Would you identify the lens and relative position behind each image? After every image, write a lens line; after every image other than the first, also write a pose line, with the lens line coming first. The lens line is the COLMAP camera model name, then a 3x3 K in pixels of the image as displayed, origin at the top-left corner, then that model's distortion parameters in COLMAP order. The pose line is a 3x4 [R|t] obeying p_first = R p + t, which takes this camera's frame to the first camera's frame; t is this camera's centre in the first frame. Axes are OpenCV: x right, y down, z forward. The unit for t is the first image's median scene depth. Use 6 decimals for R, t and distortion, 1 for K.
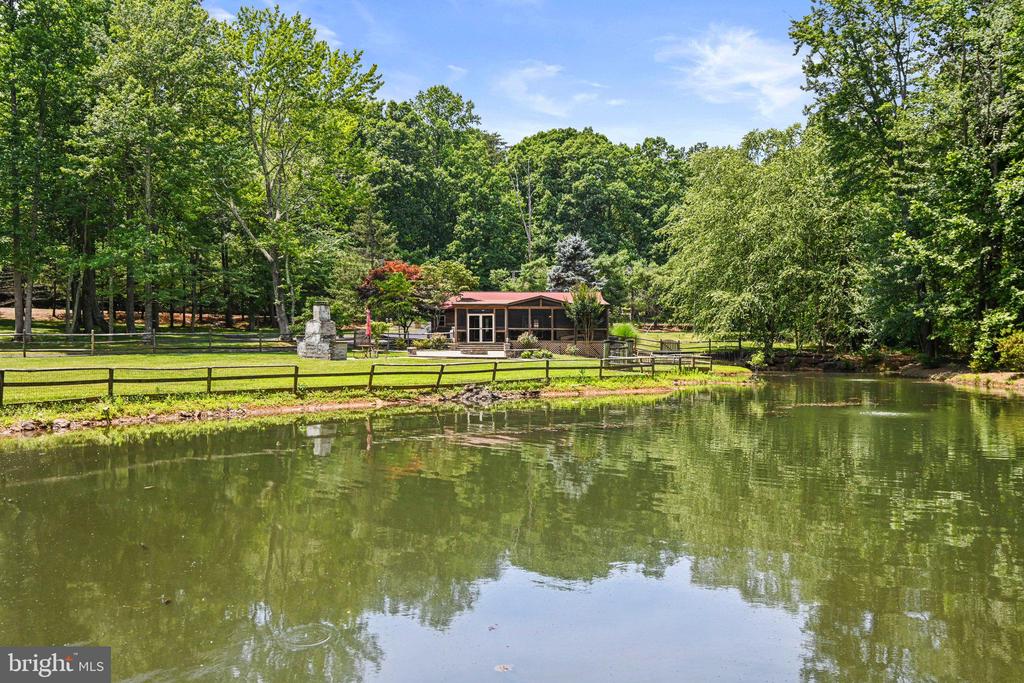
lens RADIAL K [[767.8, 0, 511.8], [0, 767.8, 344.0], [0, 0, 1]] dist [0.002767, 0.000068]
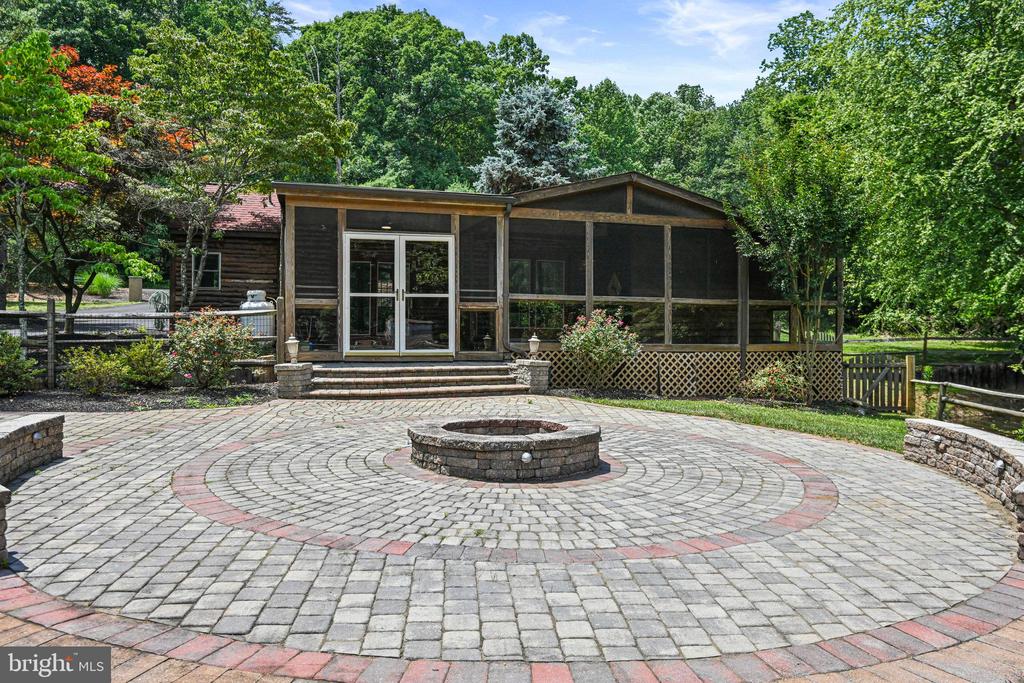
lens RADIAL K [[730.7, 0, 513.4], [0, 730.7, 333.6], [0, 0, 1]] dist [-0.008845, -0.000765]
pose [[0.942212, -0.000650, 0.335016, -0.080633], [-0.003935, 0.999908, 0.013006, -0.010718], [-0.334993, -0.013573, 0.942123, 0.747771]]
